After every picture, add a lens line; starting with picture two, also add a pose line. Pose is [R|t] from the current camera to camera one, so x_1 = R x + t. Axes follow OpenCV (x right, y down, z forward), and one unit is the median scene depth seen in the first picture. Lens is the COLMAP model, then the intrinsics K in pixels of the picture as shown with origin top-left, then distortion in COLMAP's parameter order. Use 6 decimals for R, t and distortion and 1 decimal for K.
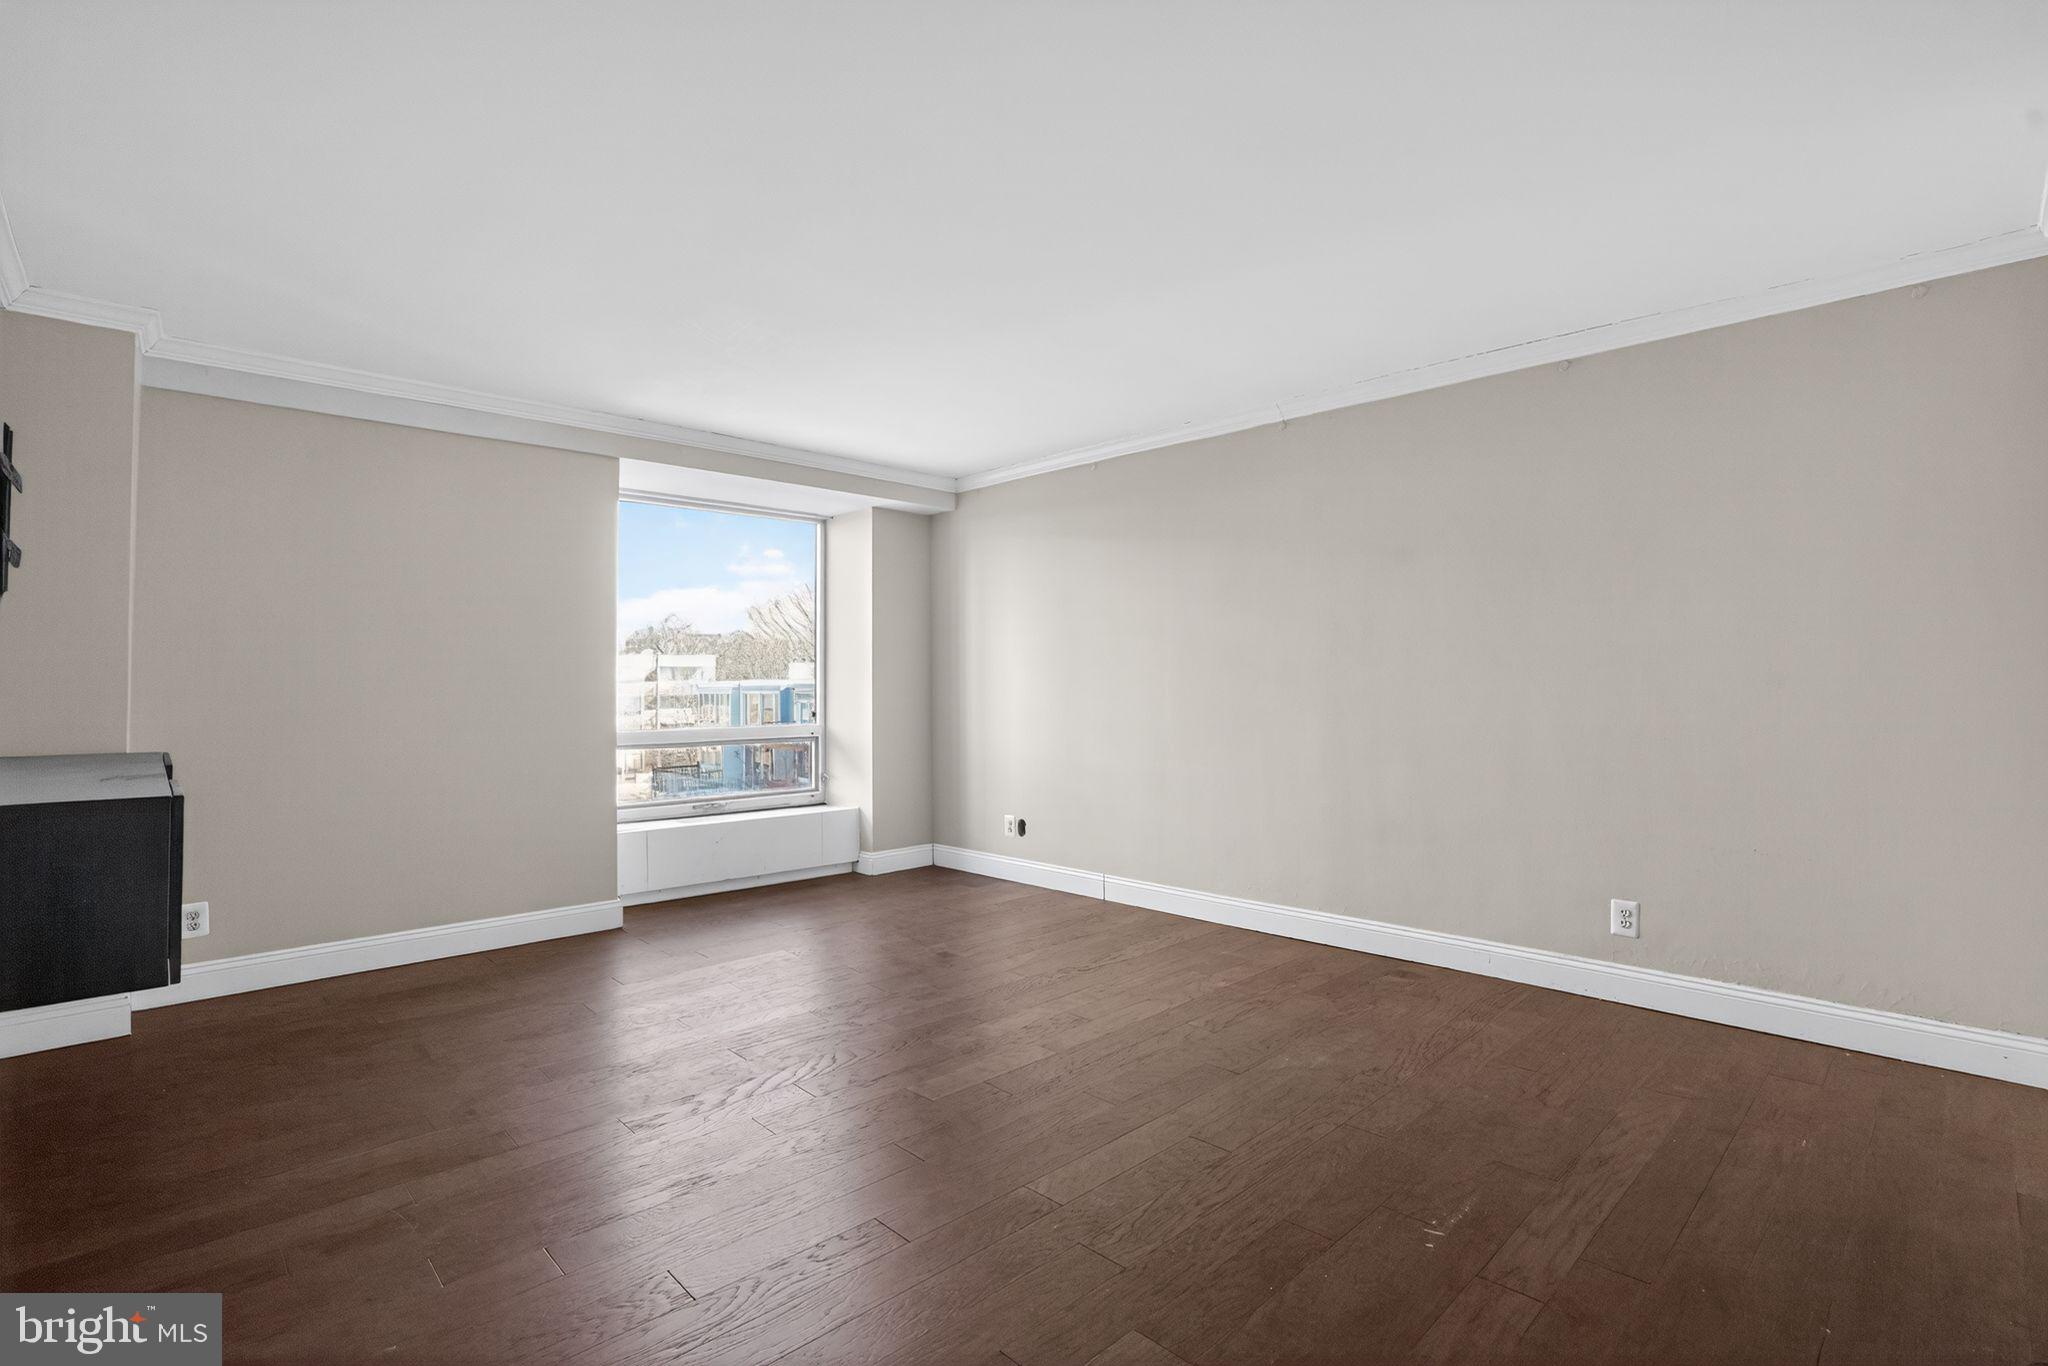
lens RADIAL K [[945.7, 0, 1016.4], [0, 945.7, 655.3], [0, 0, 1]] dist [-0.063798, 0.027203]
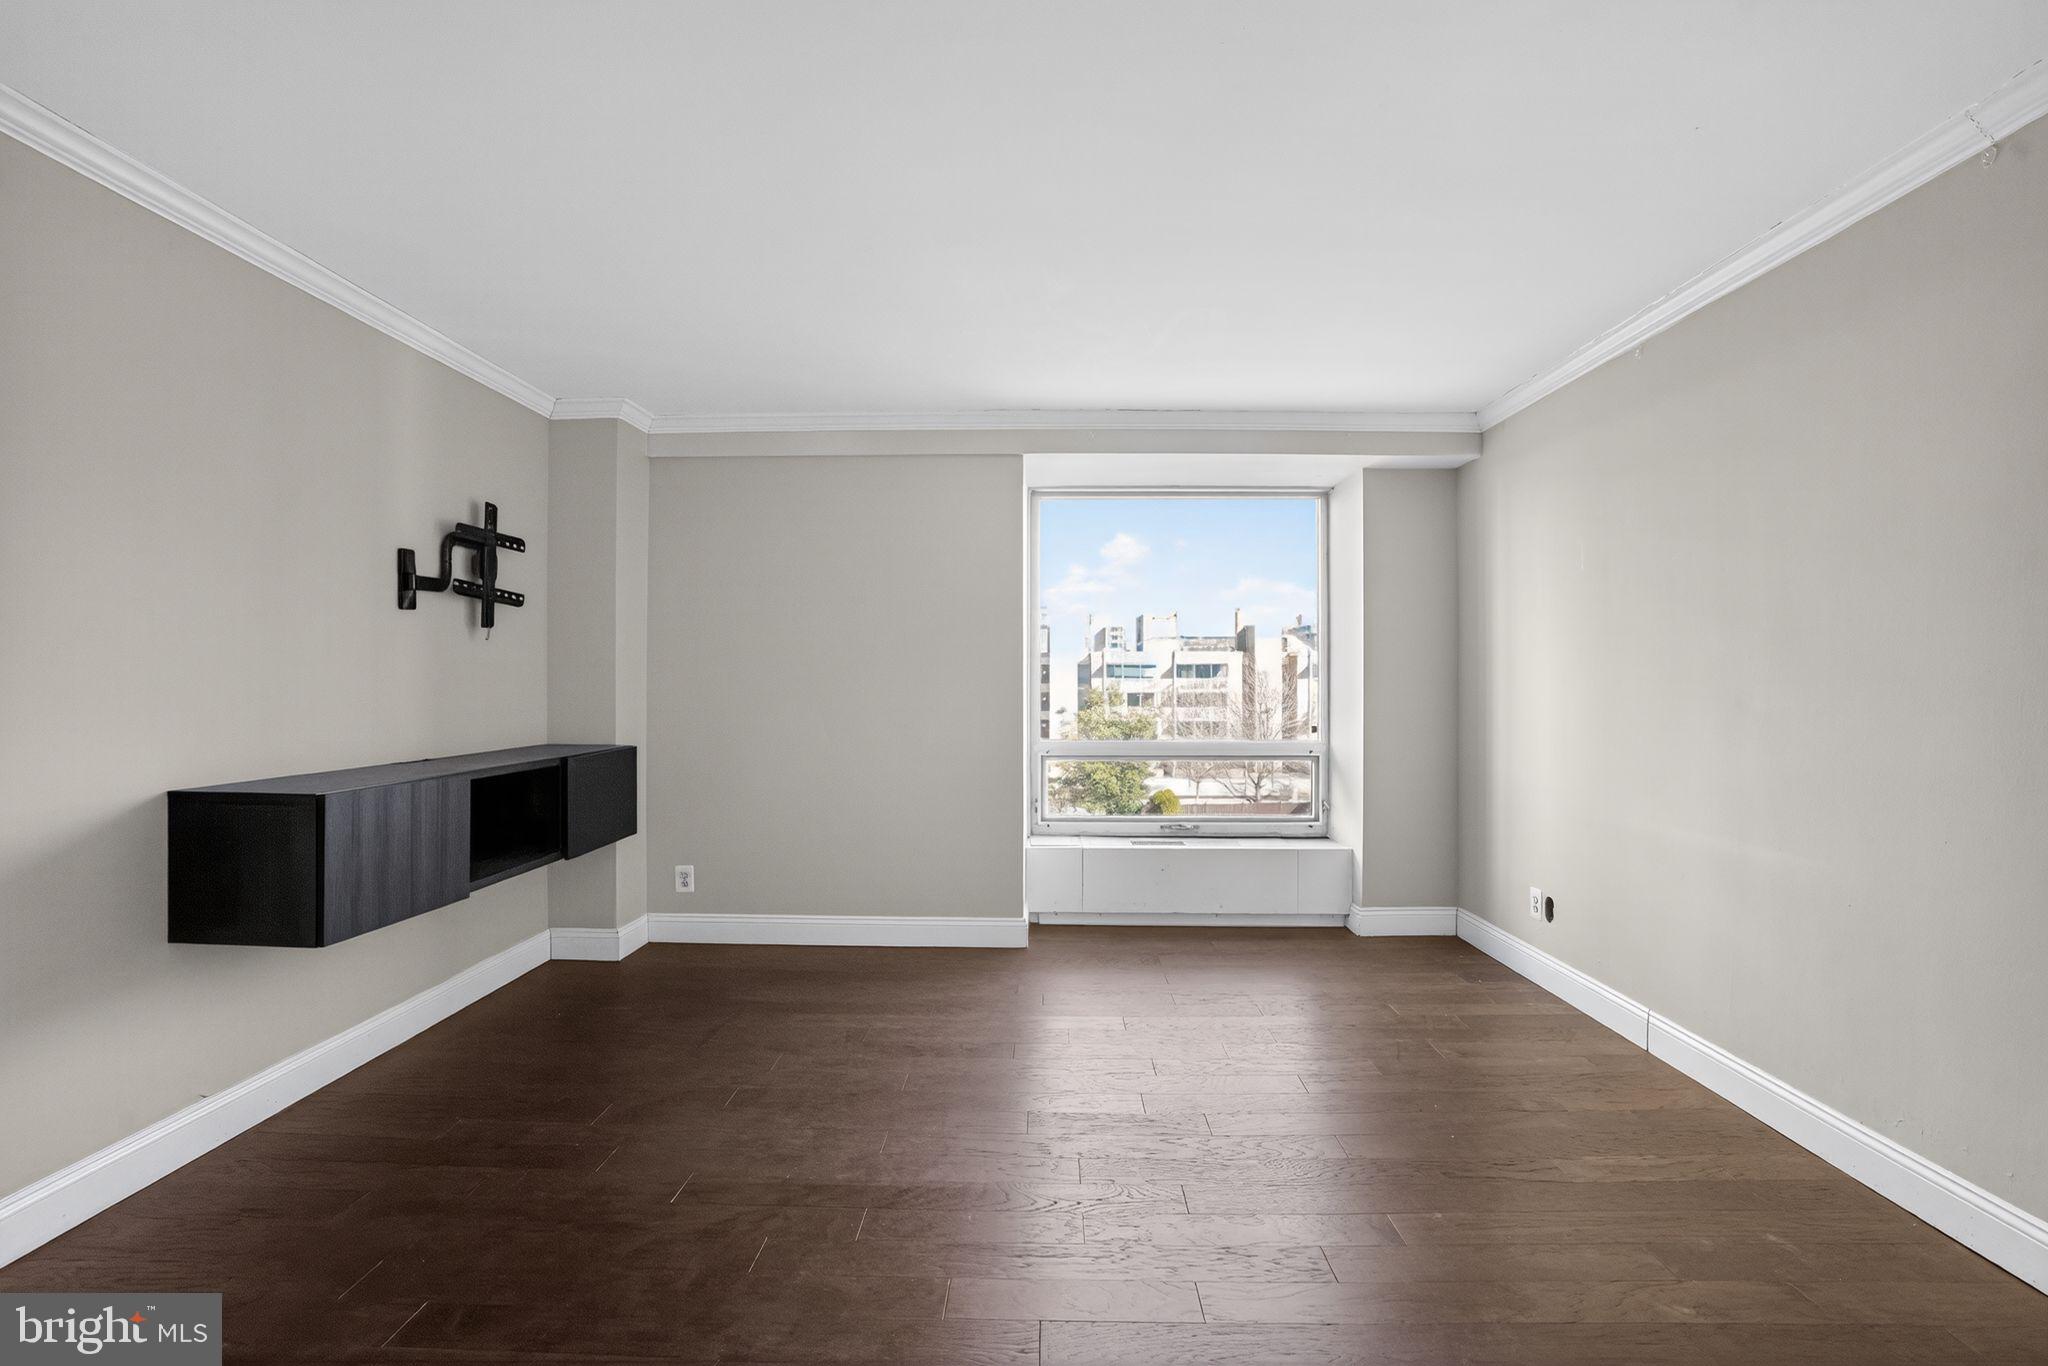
lens RADIAL K [[943.7, 0, 1024.0], [0, 943.7, 683.0], [0, 0, 1]] dist [-0.068122, 0.041215]
pose [[0.711610, 0.009524, -0.702510, 0.204106], [0.013964, 0.999519, 0.027695, -0.004981], [0.702436, -0.029517, 0.711134, 0.261762]]
